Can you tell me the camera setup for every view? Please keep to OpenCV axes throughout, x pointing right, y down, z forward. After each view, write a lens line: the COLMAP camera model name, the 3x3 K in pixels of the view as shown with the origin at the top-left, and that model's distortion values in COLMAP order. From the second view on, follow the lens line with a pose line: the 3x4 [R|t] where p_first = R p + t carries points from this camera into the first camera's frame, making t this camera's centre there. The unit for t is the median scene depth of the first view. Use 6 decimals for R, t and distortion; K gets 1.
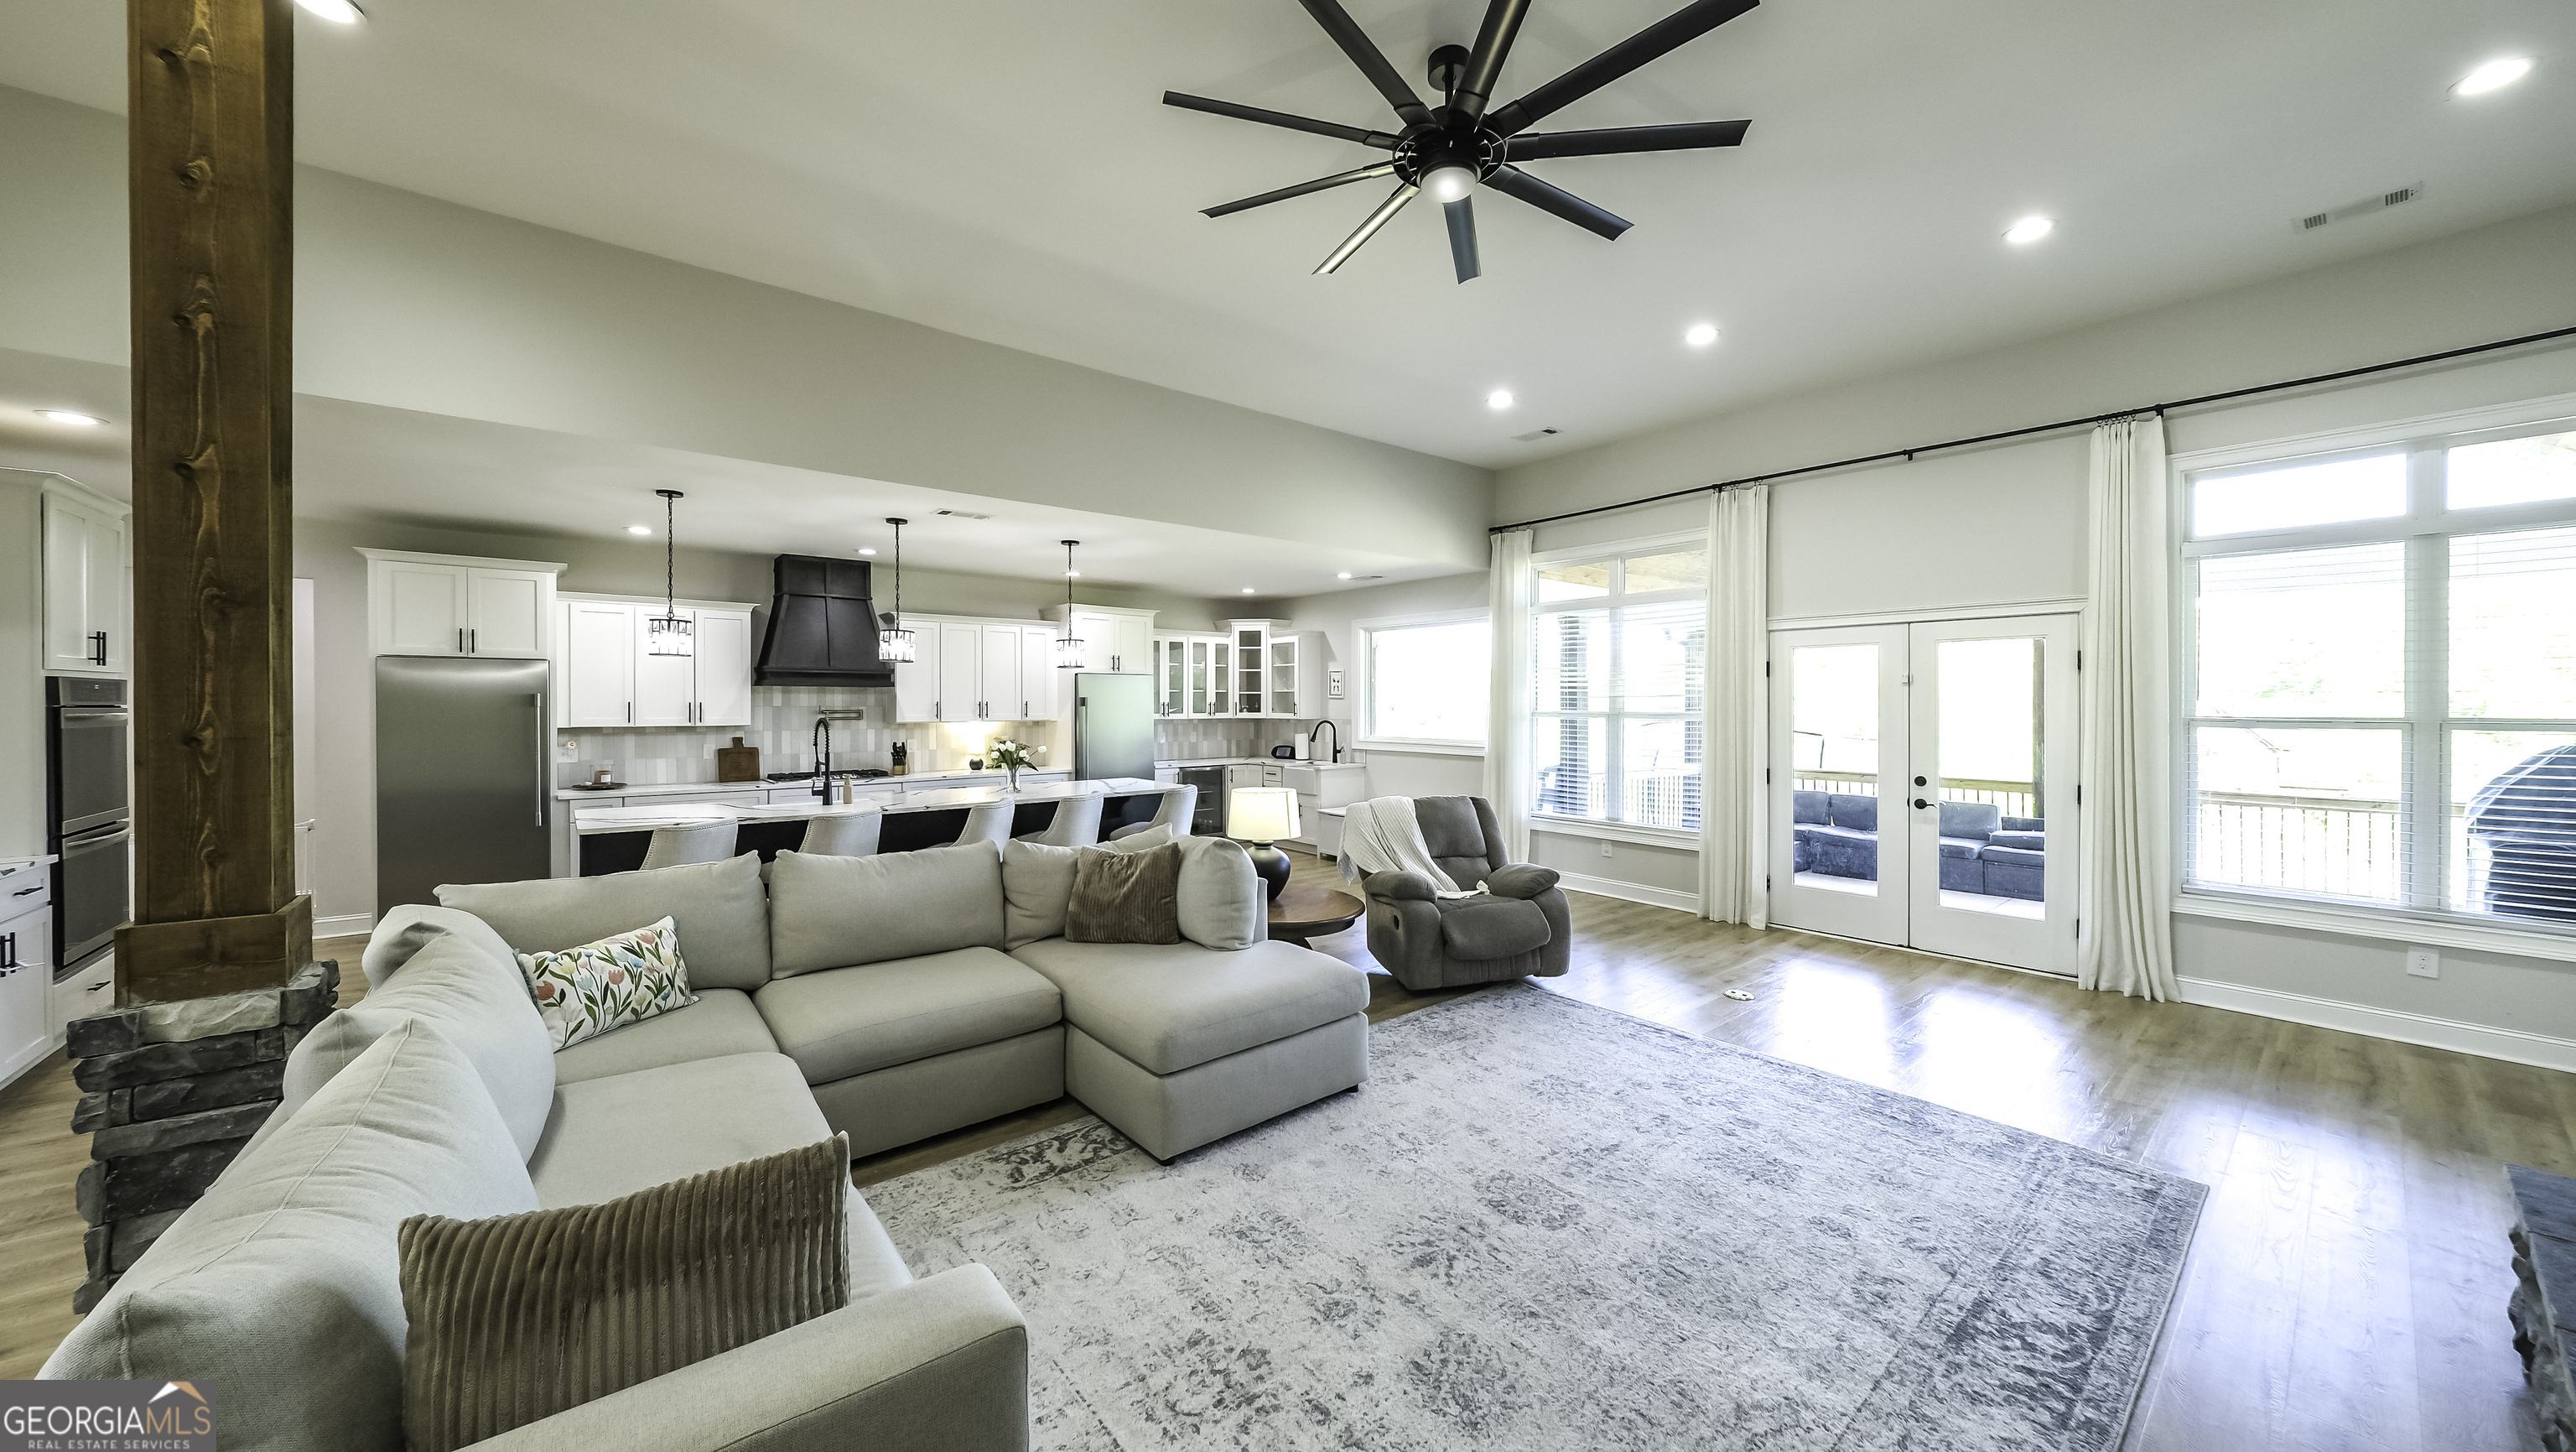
lens RADIAL K [[904.5, 0, 1273.5], [0, 904.5, 719.0], [0, 0, 1]] dist [-0.003695, 0.000284]
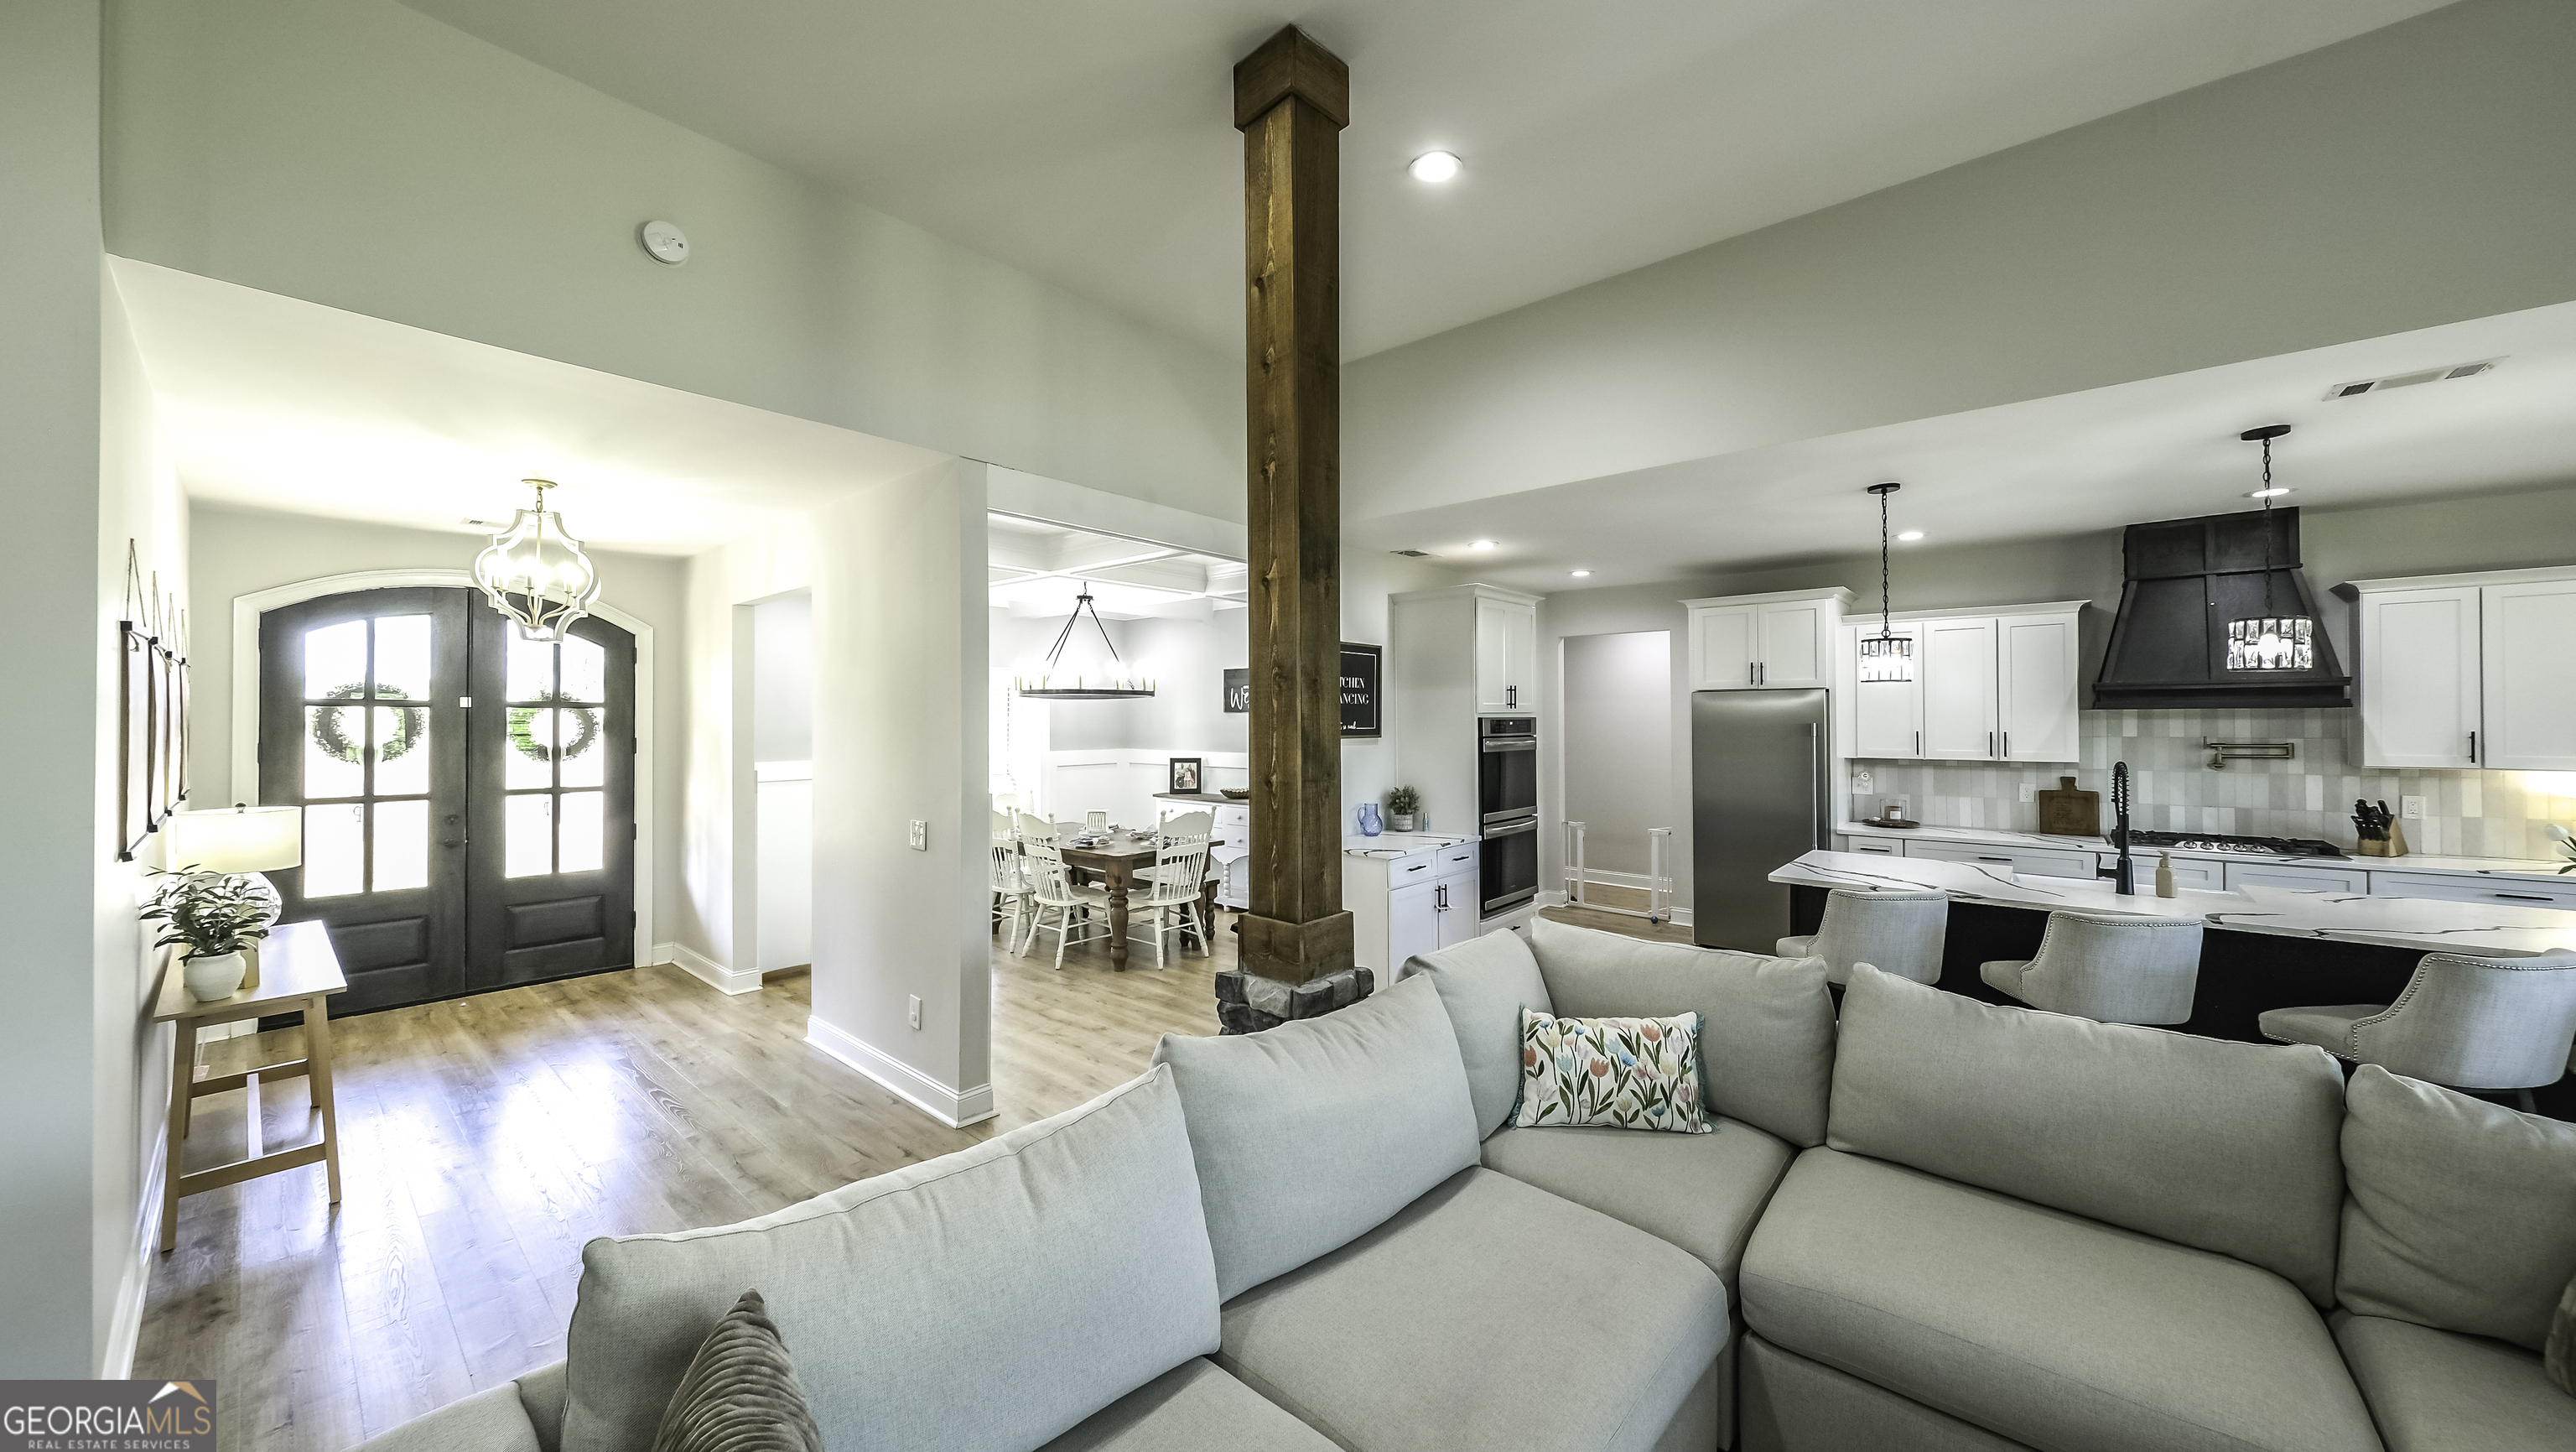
lens RADIAL K [[904.5, 0, 1288.0], [0, 904.5, 709.9], [0, 0, 1]] dist [-0.003695, 0.000284]
pose [[0.188096, -0.011606, -0.982082, 0.031186], [-0.011684, 0.999833, -0.014053, -0.017814], [0.982081, 0.014118, 0.187929, 0.206348]]
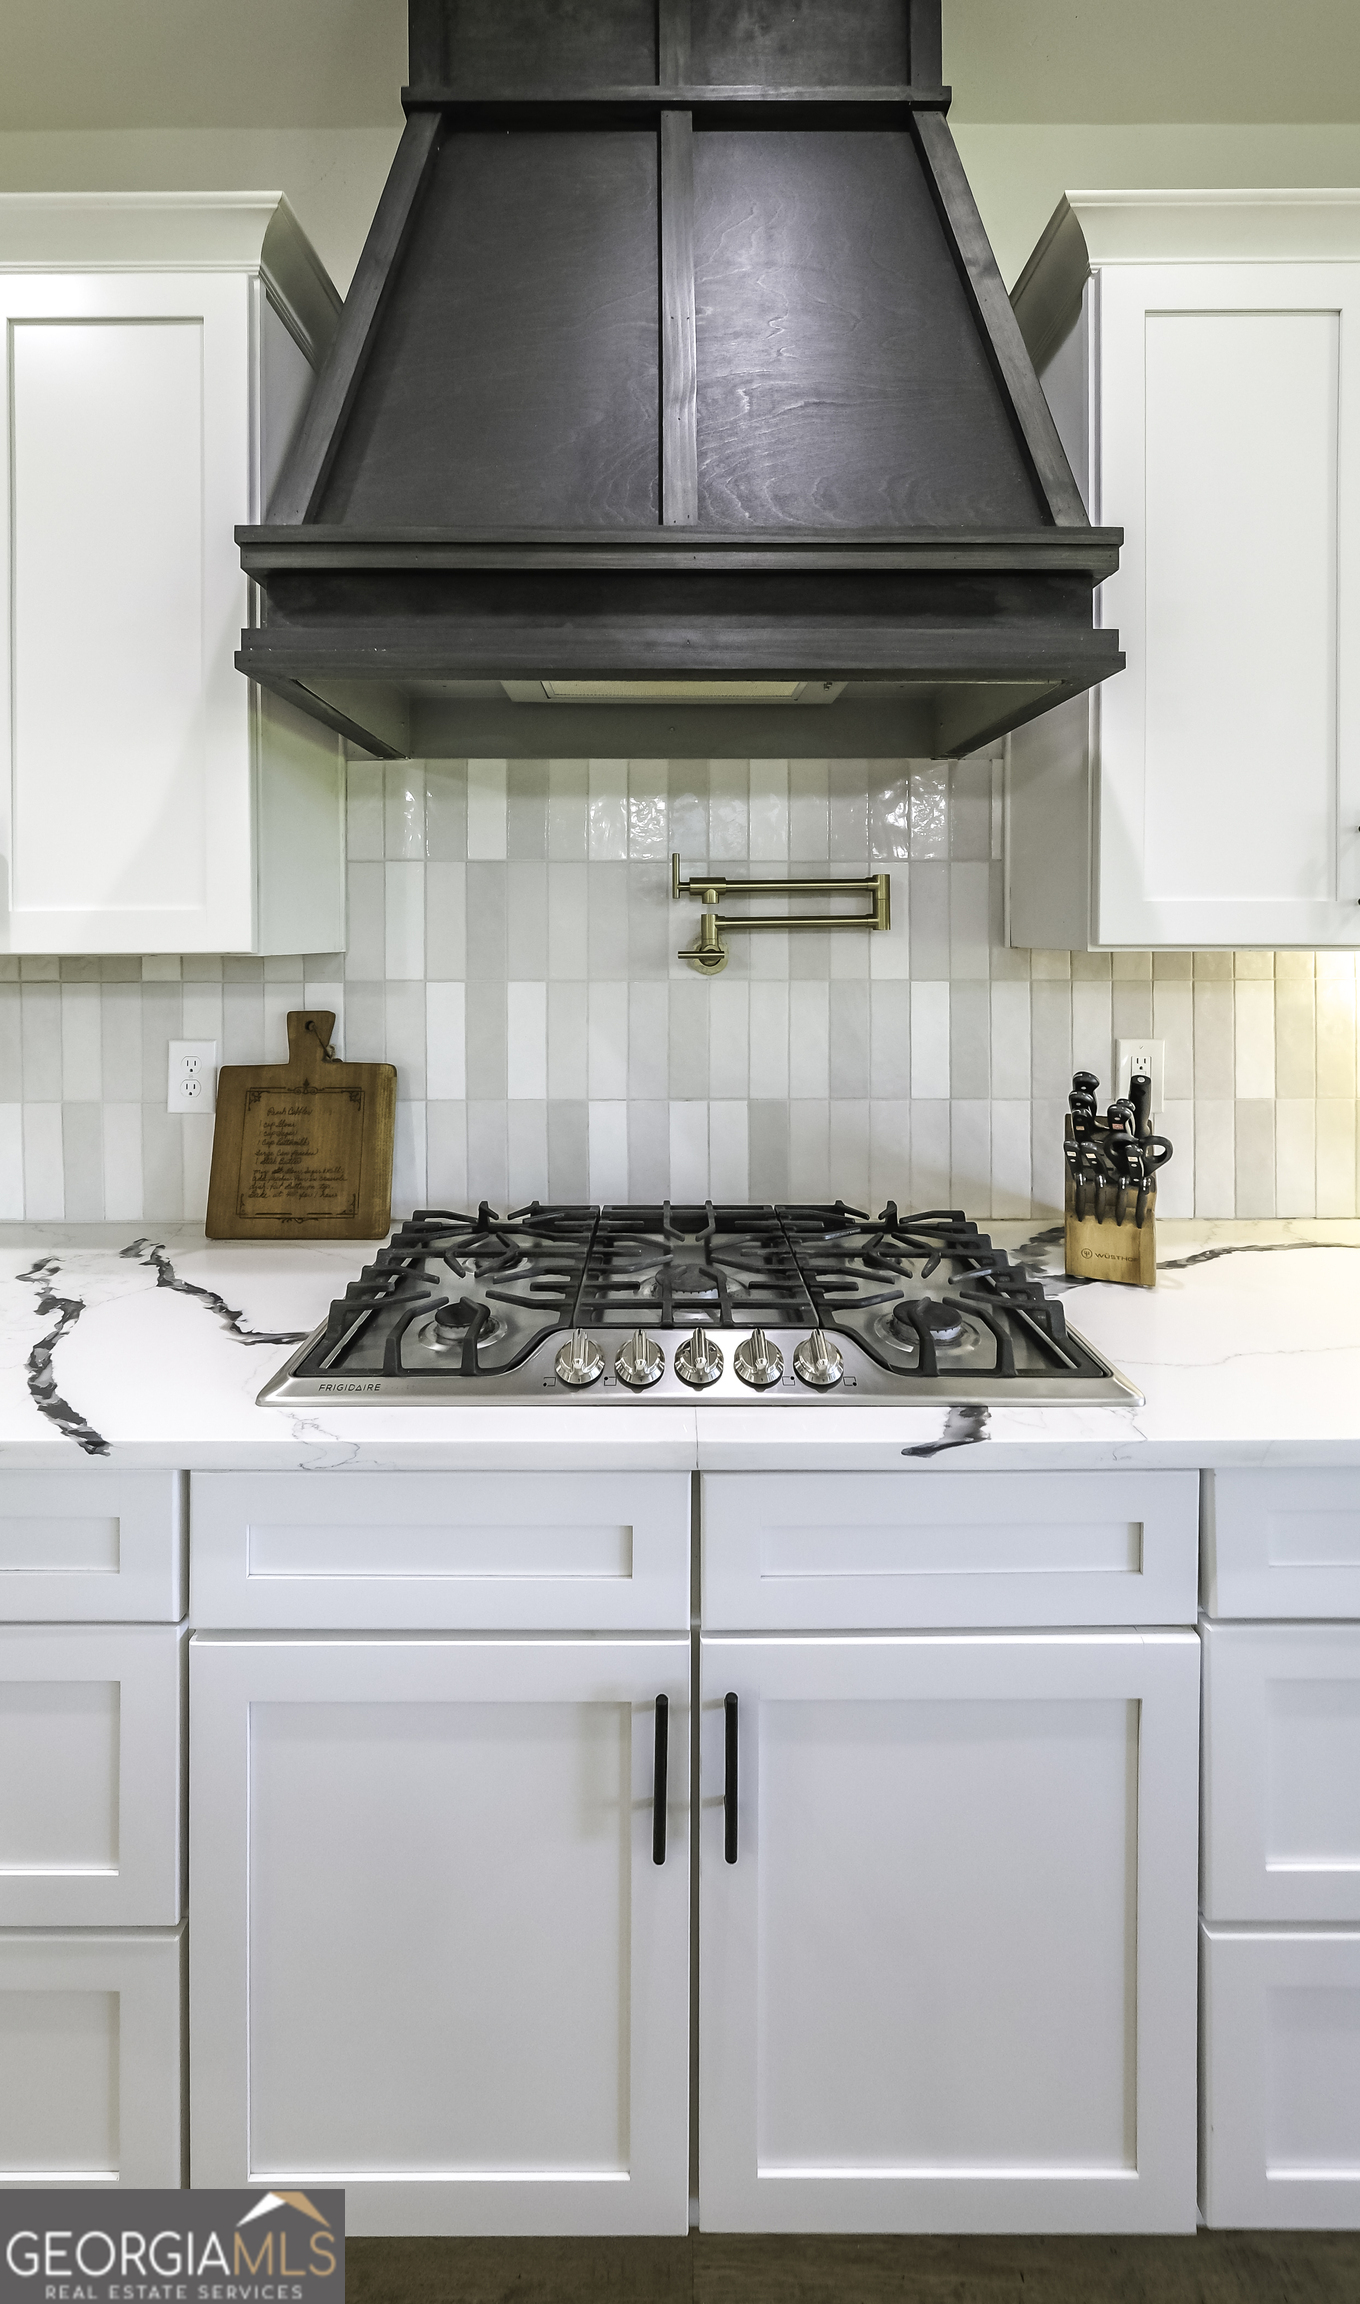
lens RADIAL K [[865.2, 0, 676.7], [0, 865.2, 953.7], [0, 0, 1]] dist [0.014076, 0.000229]
pose [[0.783963, 0.009591, -0.620734, -0.402834], [-0.009542, 0.999949, 0.003400, 0.005722], [0.620735, 0.003258, 0.784014, 0.886764]]
